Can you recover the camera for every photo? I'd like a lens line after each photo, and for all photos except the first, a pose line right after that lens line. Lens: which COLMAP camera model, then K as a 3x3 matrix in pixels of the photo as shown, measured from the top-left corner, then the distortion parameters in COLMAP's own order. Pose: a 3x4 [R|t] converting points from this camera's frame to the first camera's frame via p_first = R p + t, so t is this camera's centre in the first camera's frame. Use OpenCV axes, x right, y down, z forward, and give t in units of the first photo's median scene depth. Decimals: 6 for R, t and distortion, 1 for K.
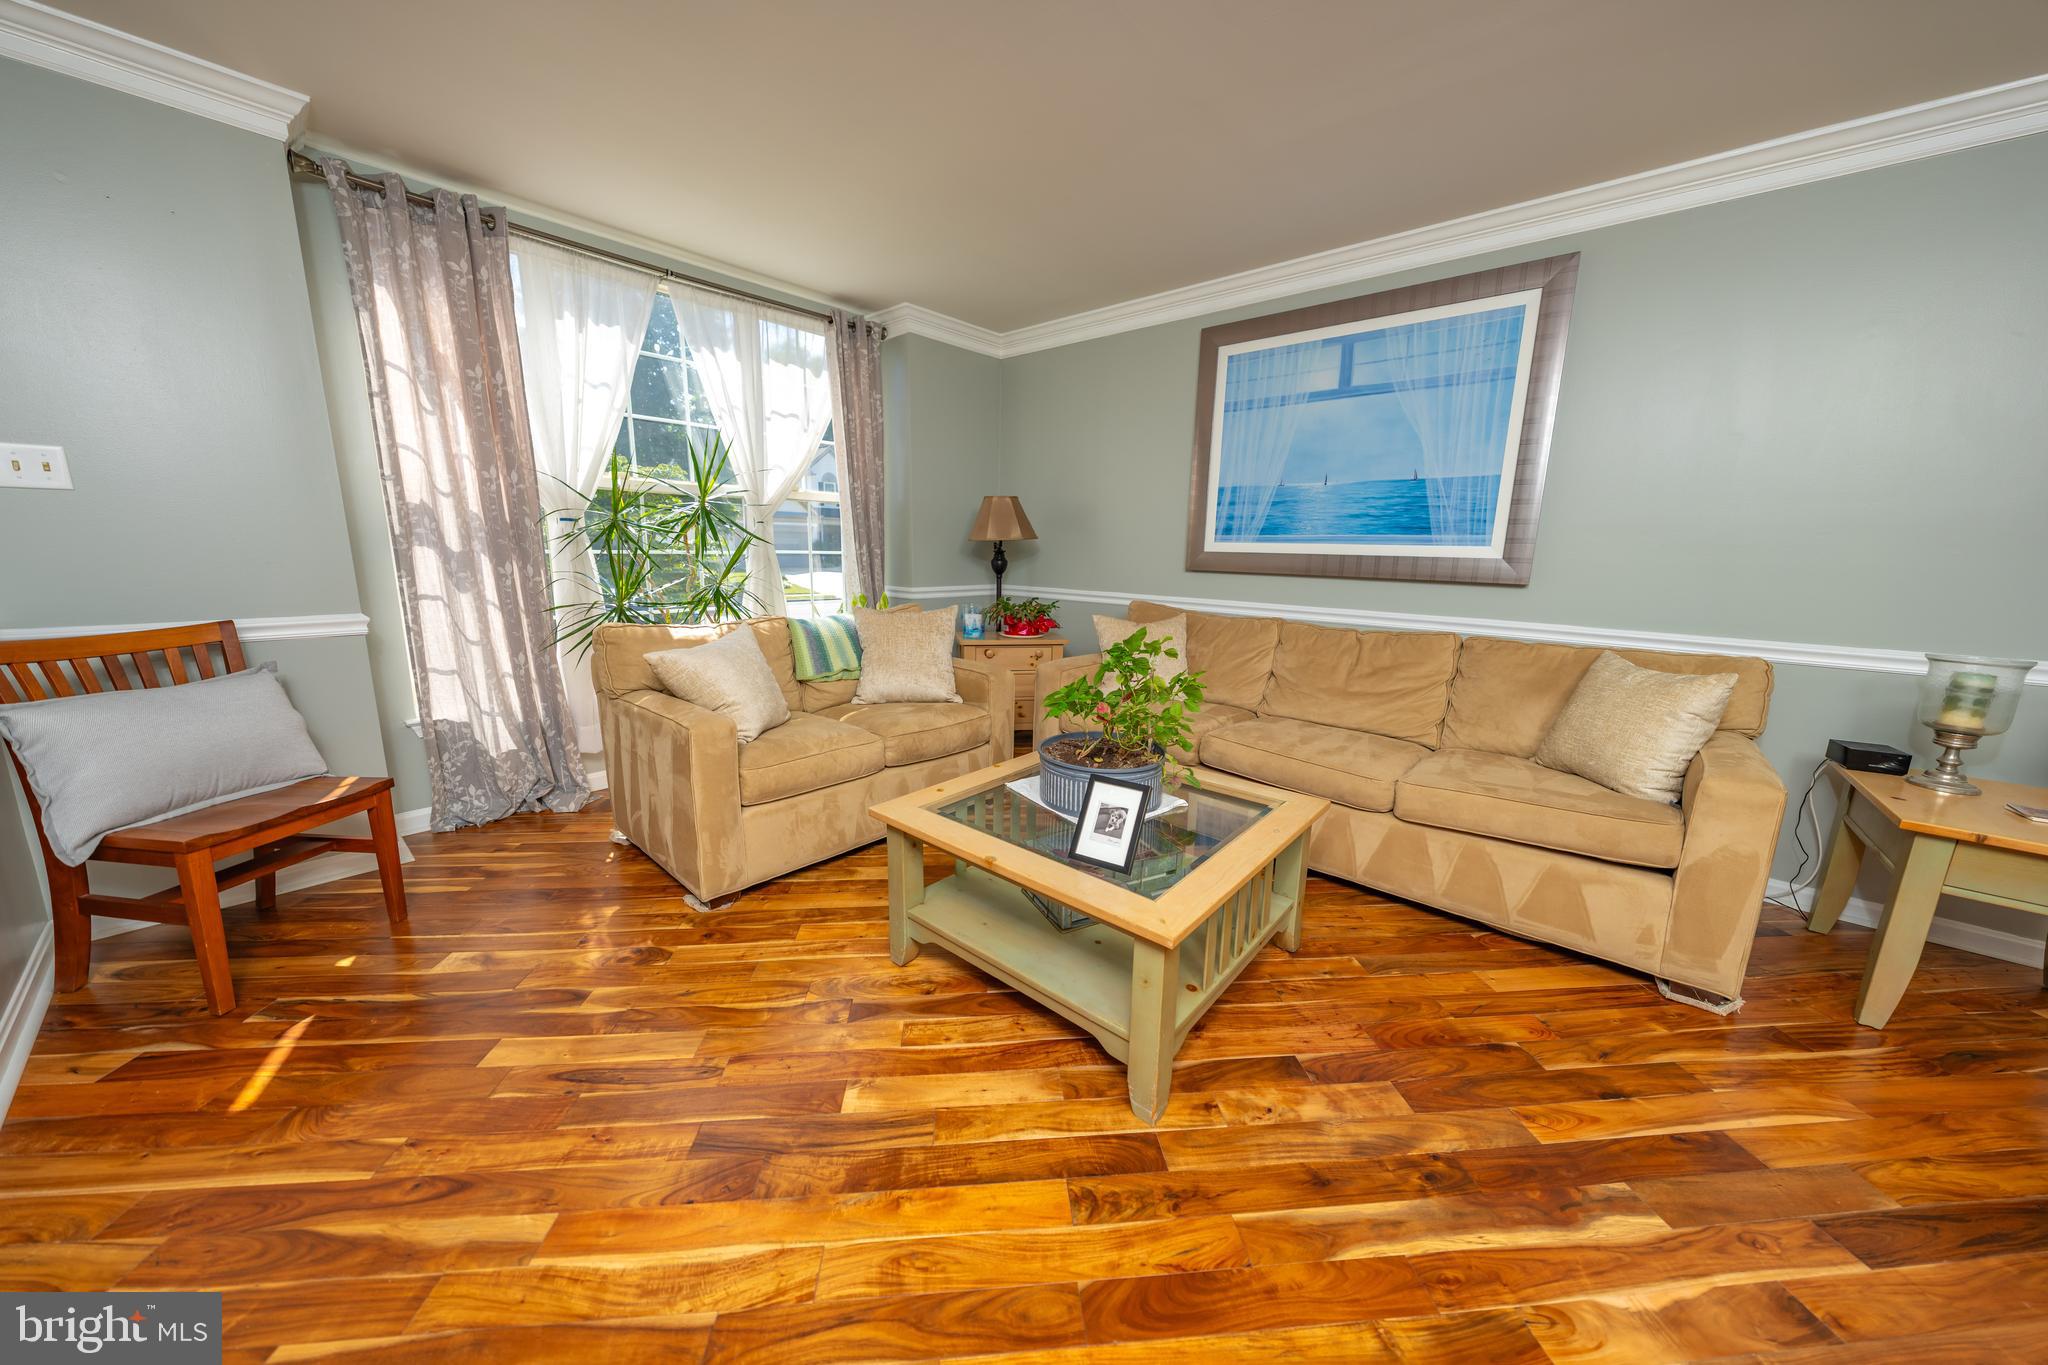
lens RADIAL K [[690.9, 0, 1031.4], [0, 690.9, 673.3], [0, 0, 1]] dist [-0.003656, 0.001026]
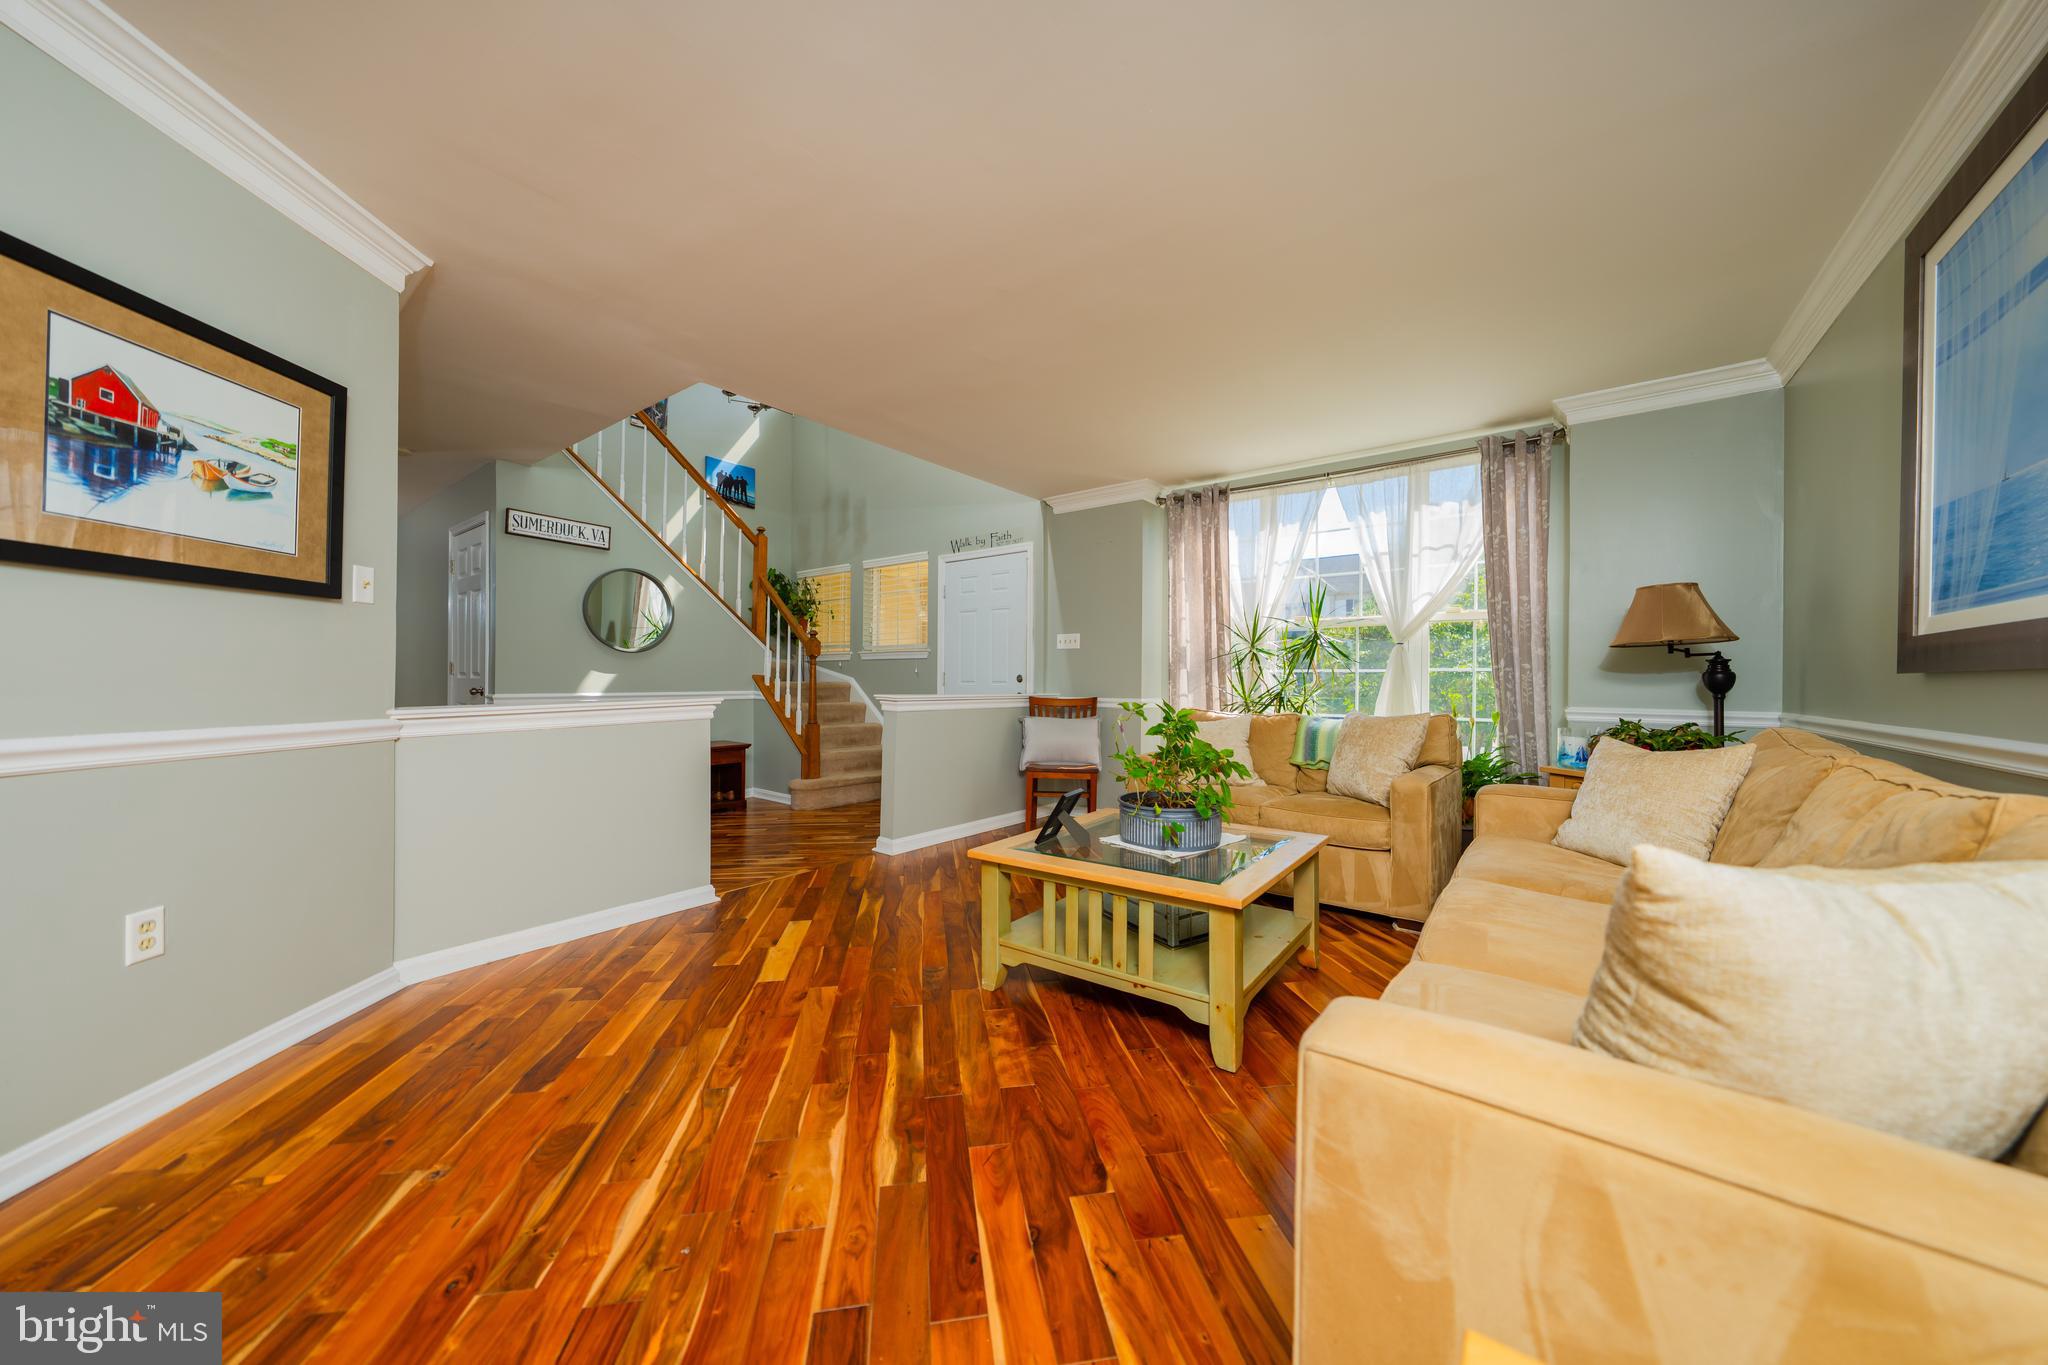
lens RADIAL K [[690.9, 0, 1027.6], [0, 690.9, 679.6], [0, 0, 1]] dist [-0.003656, 0.001026]
pose [[0.058686, -0.022337, -0.998027, 0.976598], [-0.192330, 0.980766, -0.033260, -0.006646], [0.979574, 0.193902, 0.053261, 0.476369]]
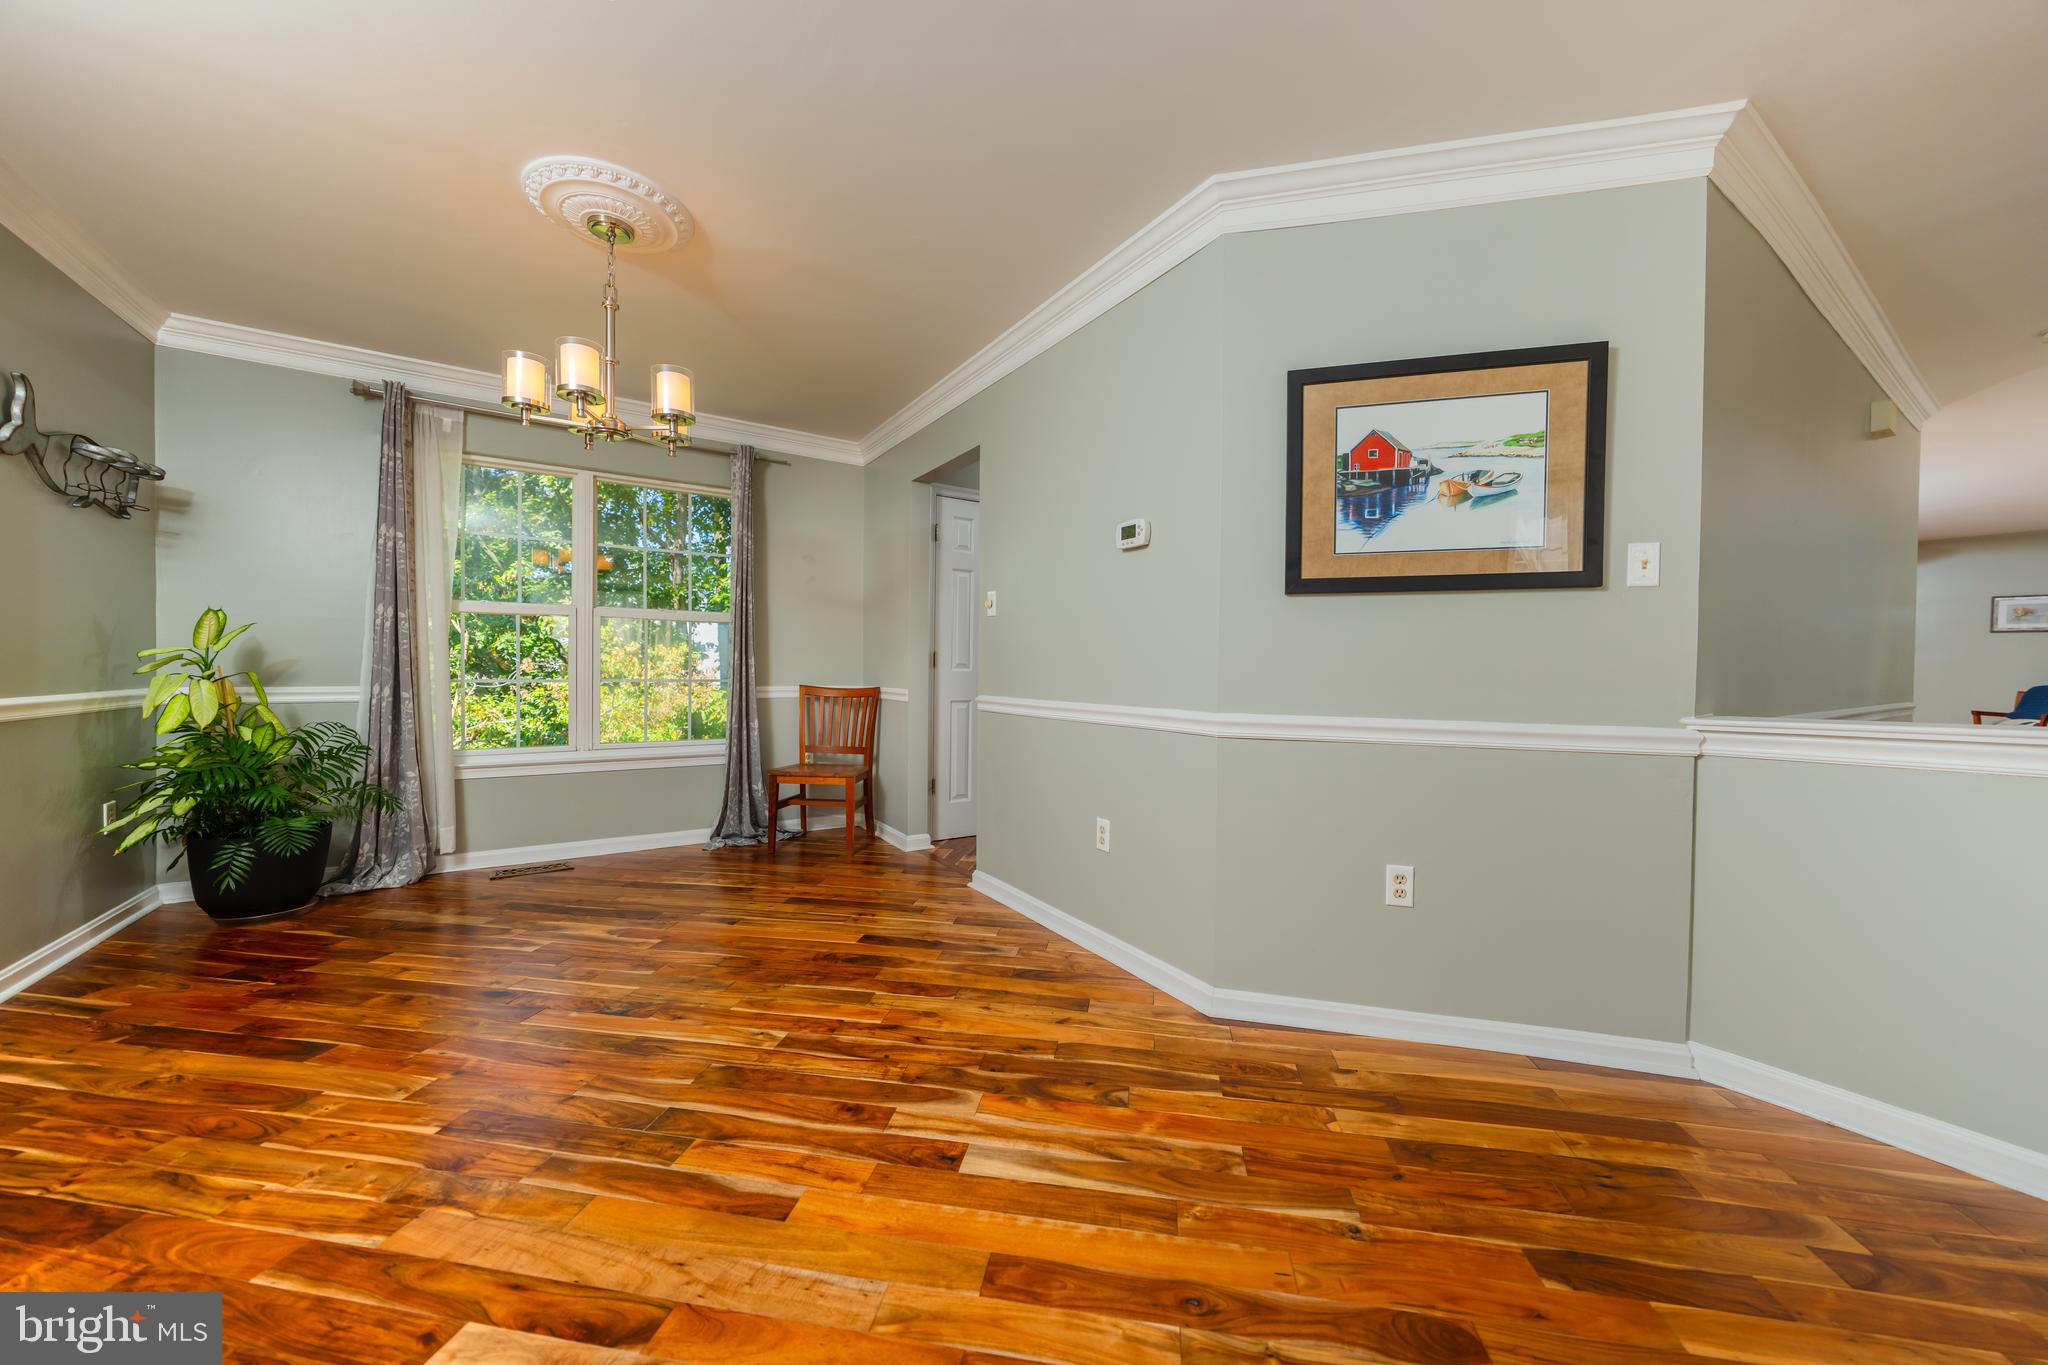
lens RADIAL K [[724.6, 0, 1026.8], [0, 724.6, 679.3], [0, 0, 1]] dist [0.000851, 0.000222]
pose [[-0.964559, -0.036990, 0.261263, 0.505205], [0.017690, 0.978834, 0.203891, -0.039251], [-0.263275, 0.201287, -0.943488, 0.586352]]
